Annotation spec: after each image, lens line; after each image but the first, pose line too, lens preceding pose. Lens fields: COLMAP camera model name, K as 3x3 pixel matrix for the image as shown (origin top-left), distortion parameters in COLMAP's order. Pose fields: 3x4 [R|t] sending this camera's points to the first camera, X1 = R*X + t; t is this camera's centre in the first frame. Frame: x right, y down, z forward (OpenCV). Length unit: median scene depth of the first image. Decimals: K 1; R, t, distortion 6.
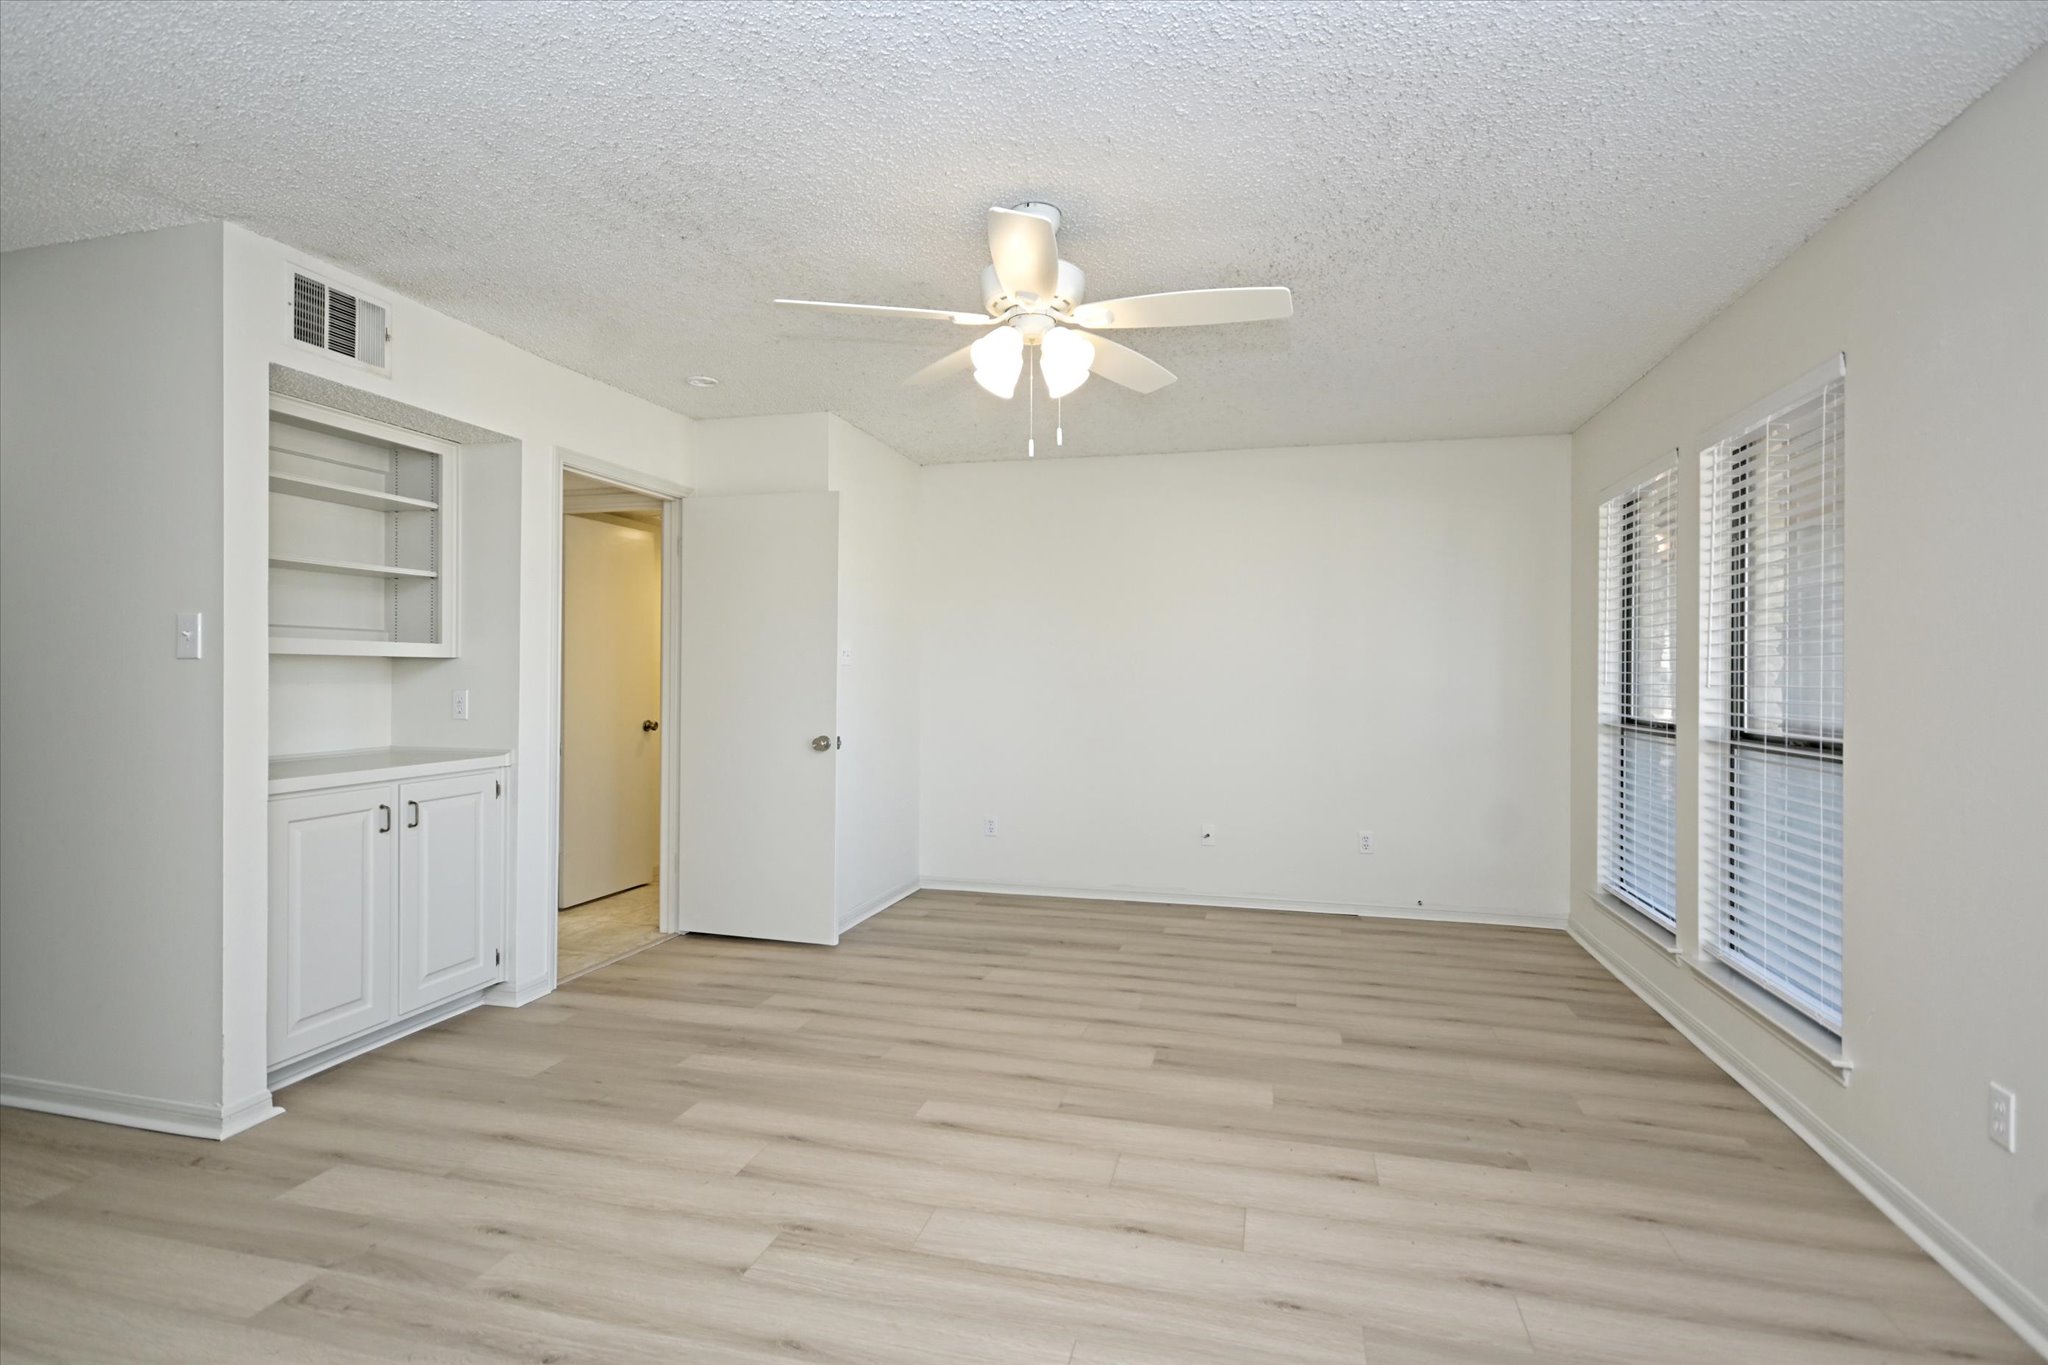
lens RADIAL K [[984.4, 0, 1022.5], [0, 984.4, 674.5], [0, 0, 1]] dist [0.002349, -0.007131]
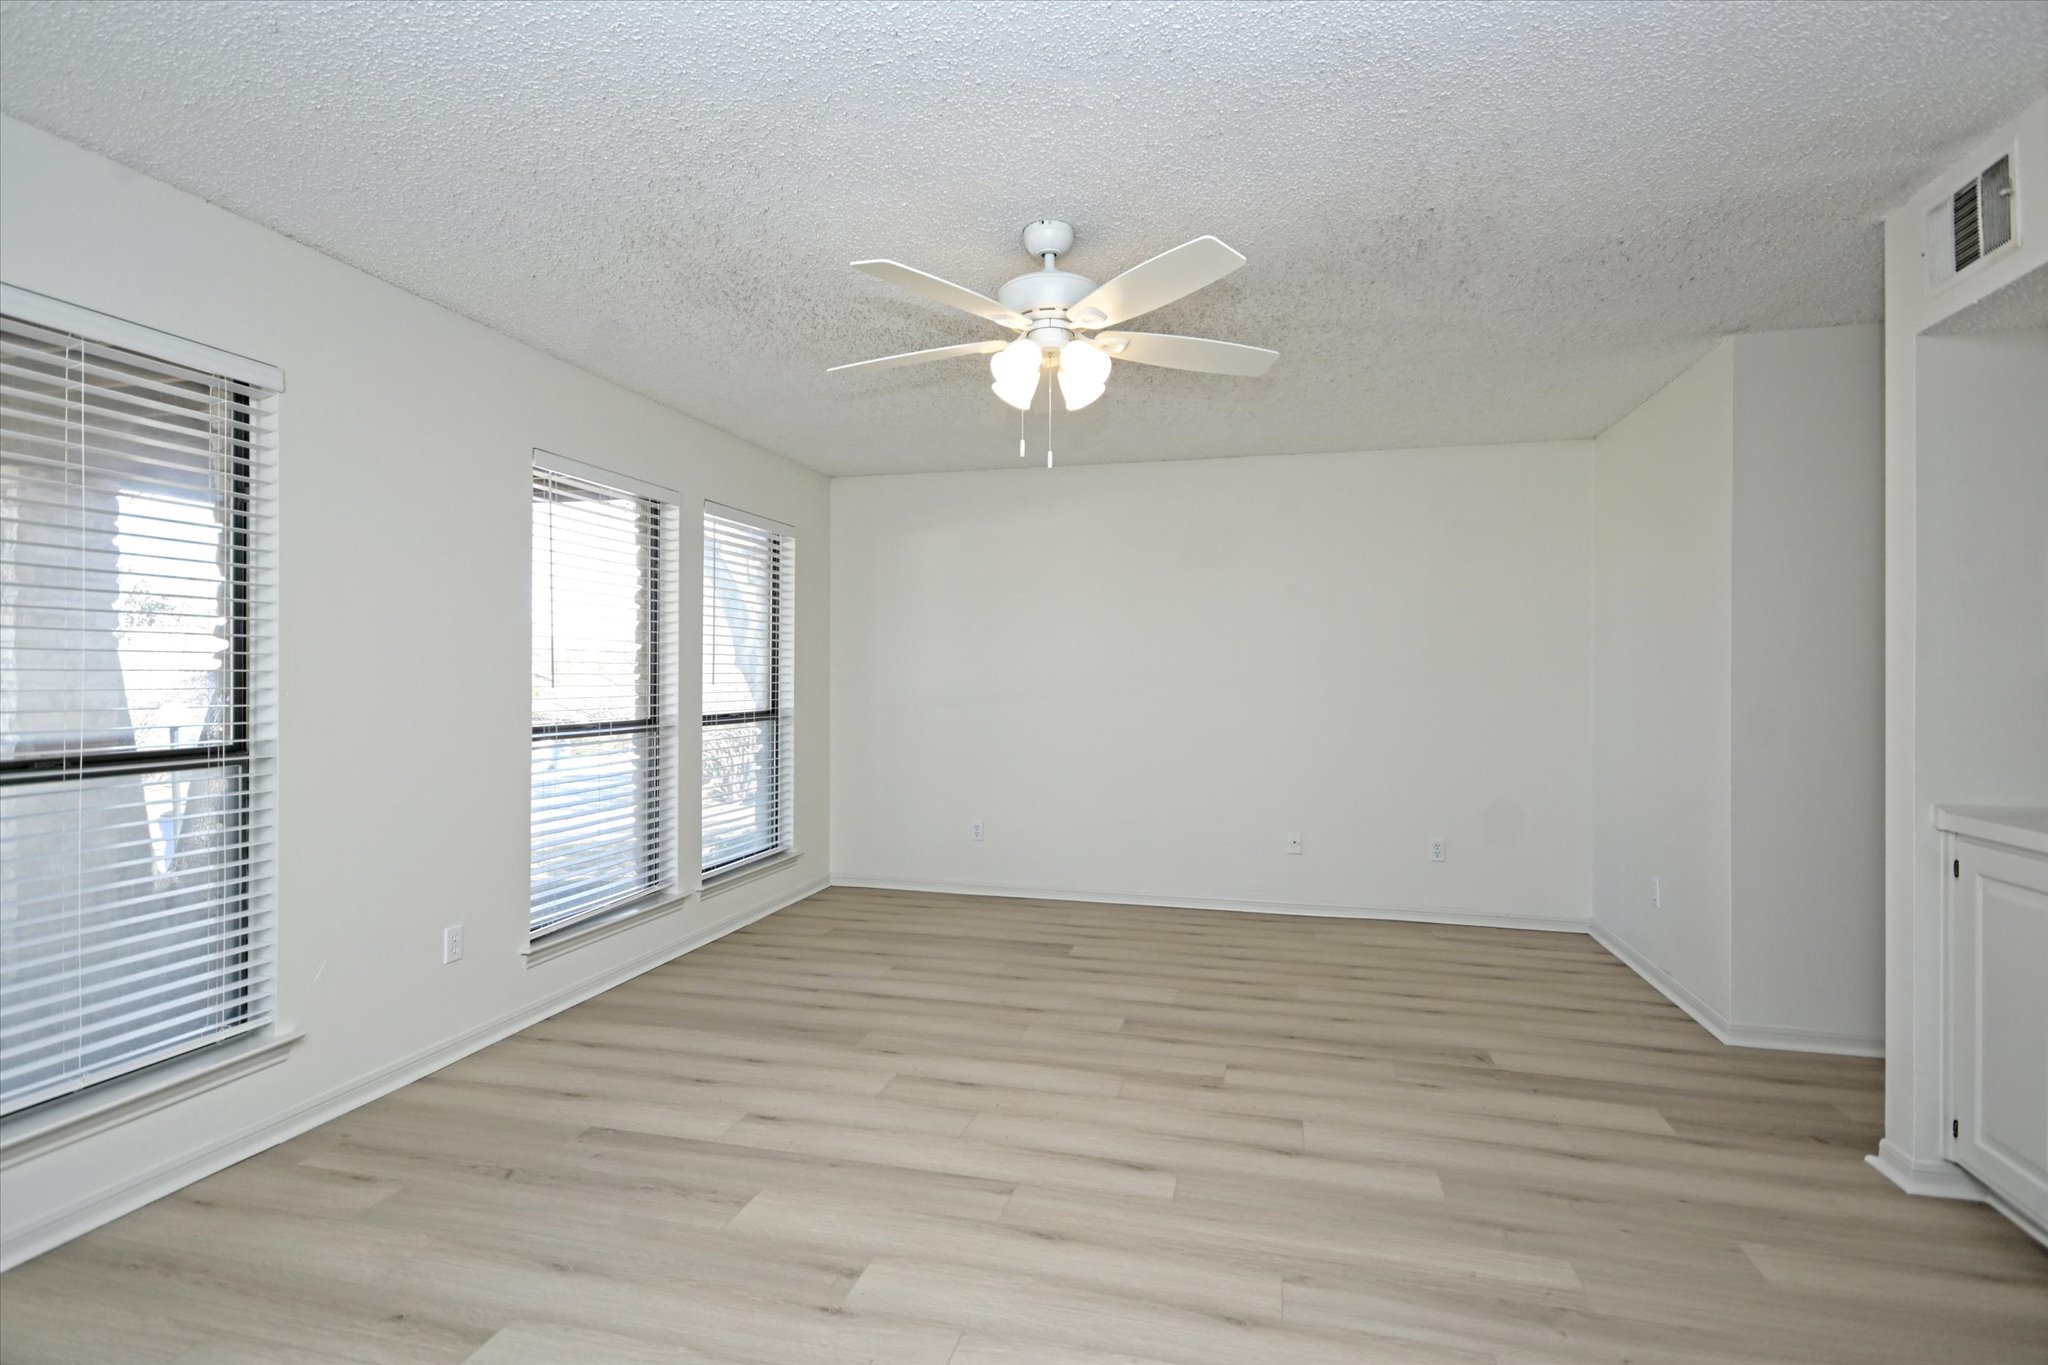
lens RADIAL K [[984.4, 0, 1022.5], [0, 984.4, 674.5], [0, 0, 1]] dist [0.002349, -0.007131]
pose [[-0.999968, -0.007922, 0.001040, 0.034513], [-0.007926, 0.999962, -0.003605, -0.002602], [-0.001011, -0.003613, -0.999993, 2.021505]]
